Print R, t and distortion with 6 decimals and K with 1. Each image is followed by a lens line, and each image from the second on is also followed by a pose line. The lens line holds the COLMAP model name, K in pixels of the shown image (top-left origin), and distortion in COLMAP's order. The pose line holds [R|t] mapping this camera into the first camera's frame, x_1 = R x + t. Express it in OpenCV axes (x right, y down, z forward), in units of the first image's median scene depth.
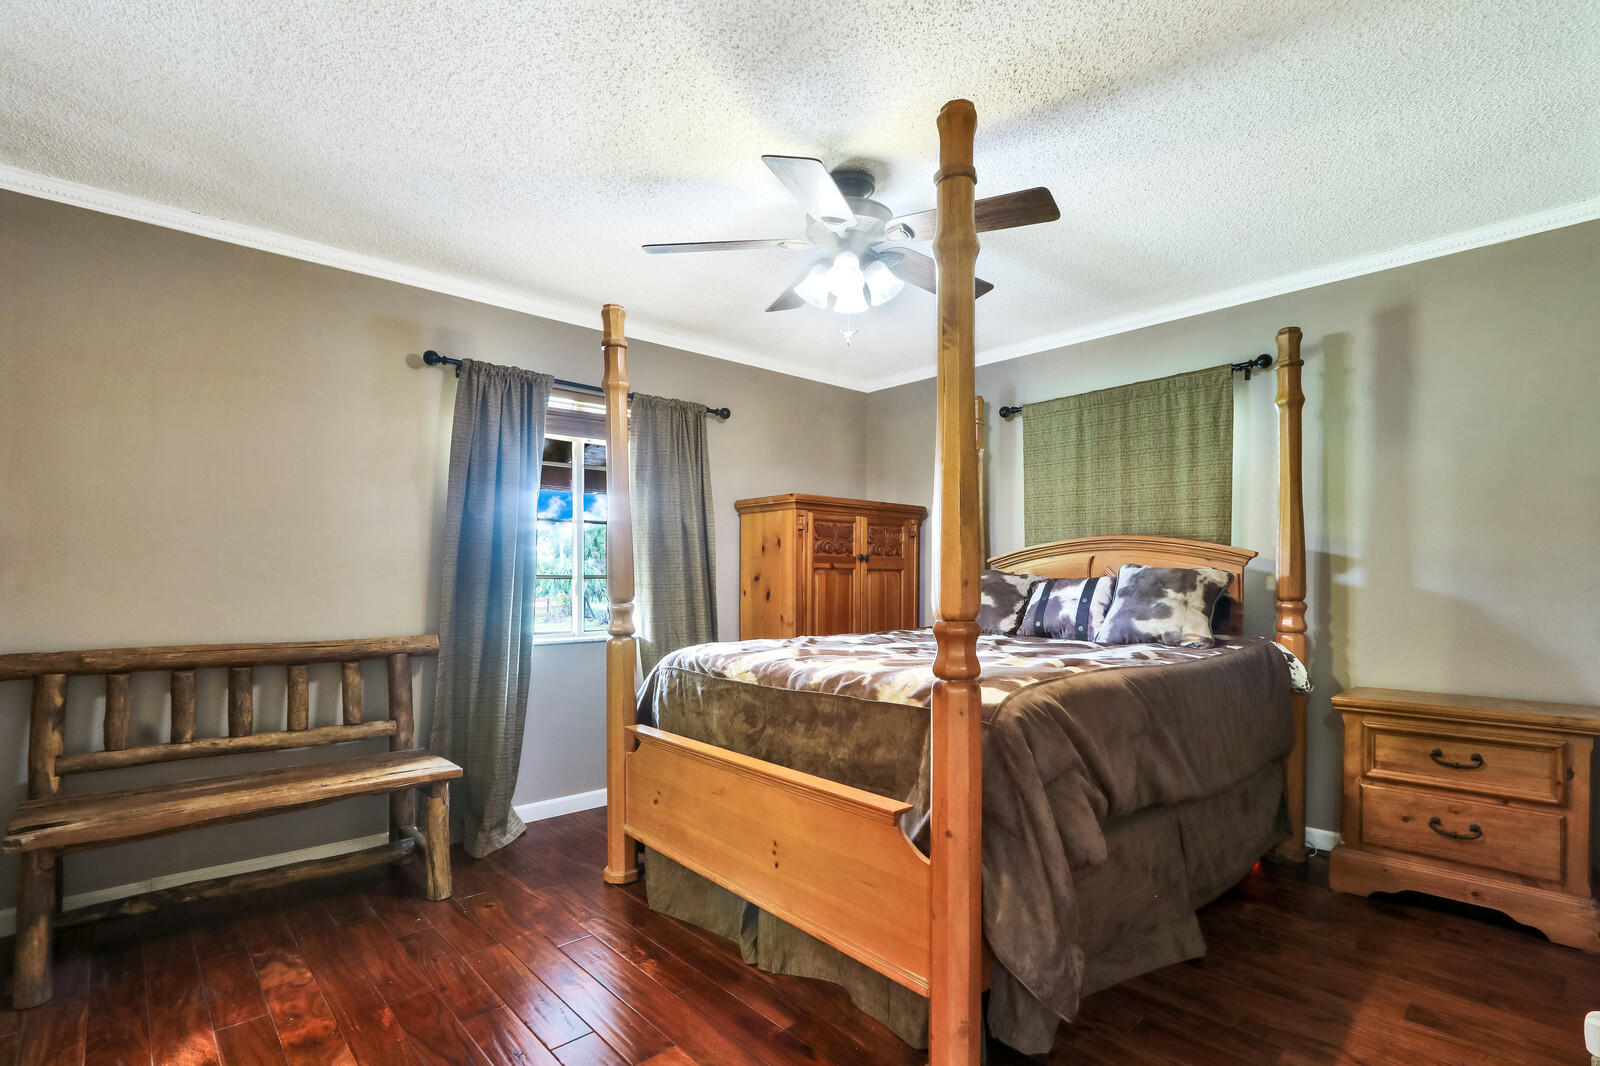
lens RADIAL K [[778.9, 0, 786.1], [0, 778.9, 549.0], [0, 0, 1]] dist [-0.003089, -0.000167]
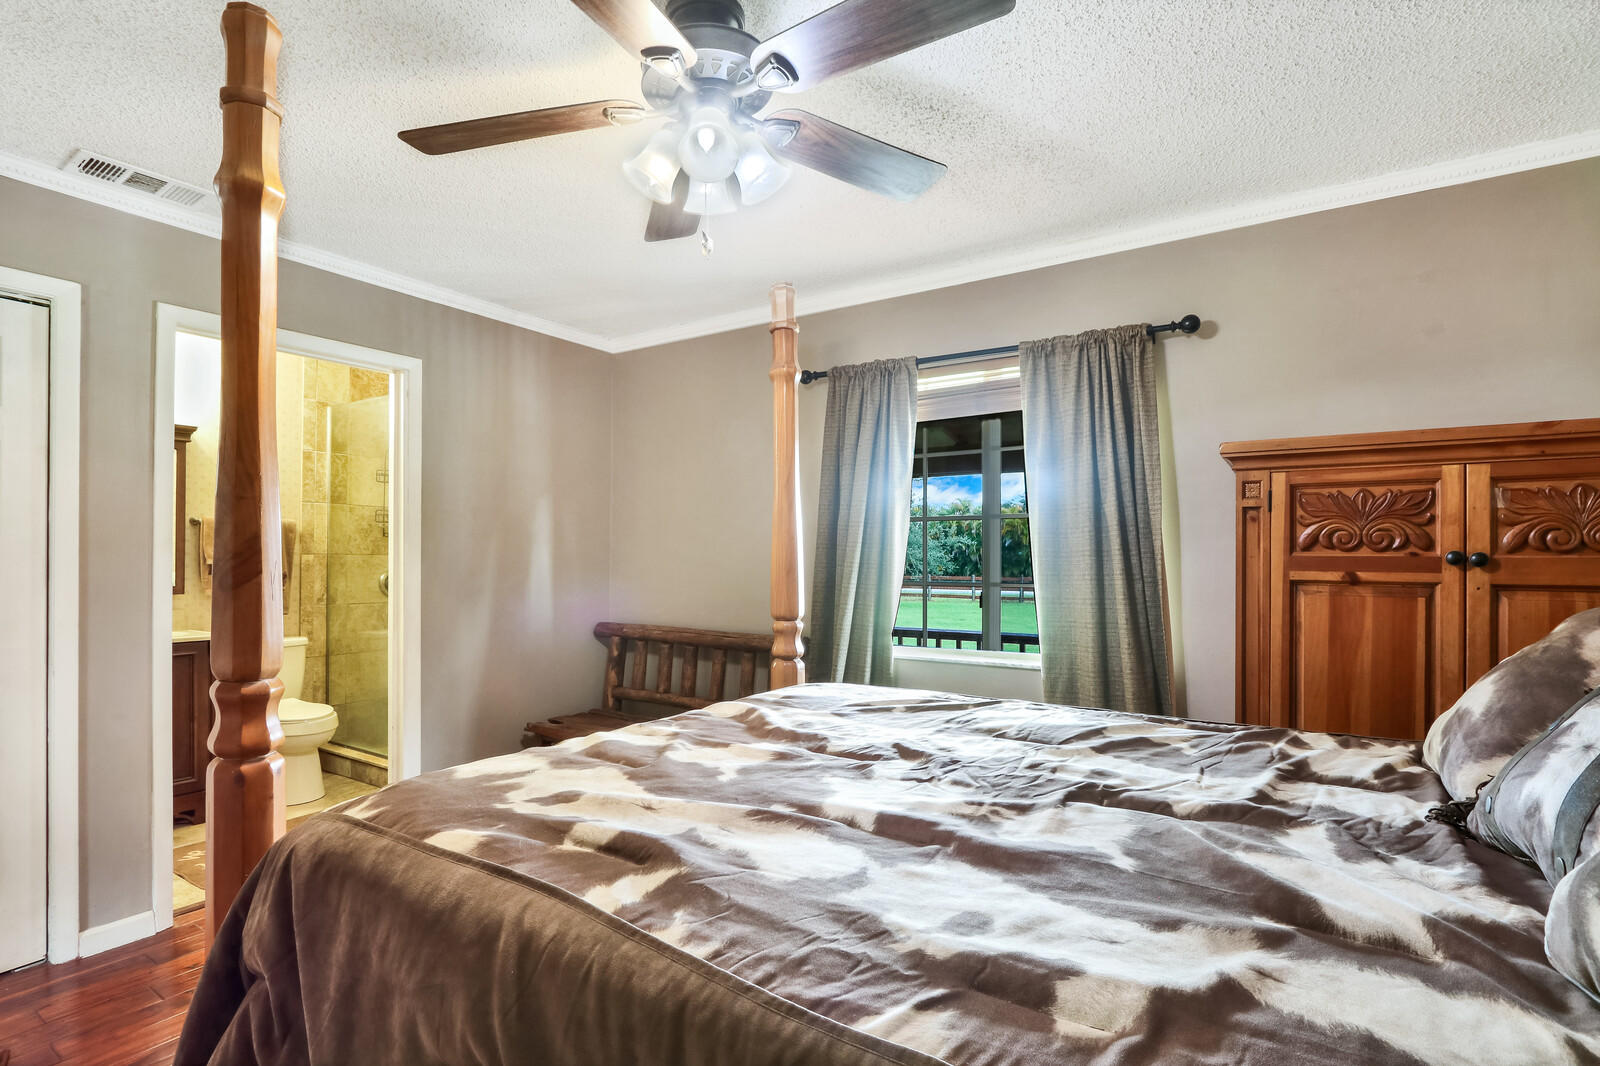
lens RADIAL K [[778.9, 0, 786.1], [0, 778.9, 549.0], [0, 0, 1]] dist [-0.003089, -0.000167]
pose [[0.256460, -0.011417, -0.966487, 0.445872], [0.030416, 0.999530, -0.003737, -0.004718], [0.966076, -0.028439, 0.256686, 0.548431]]
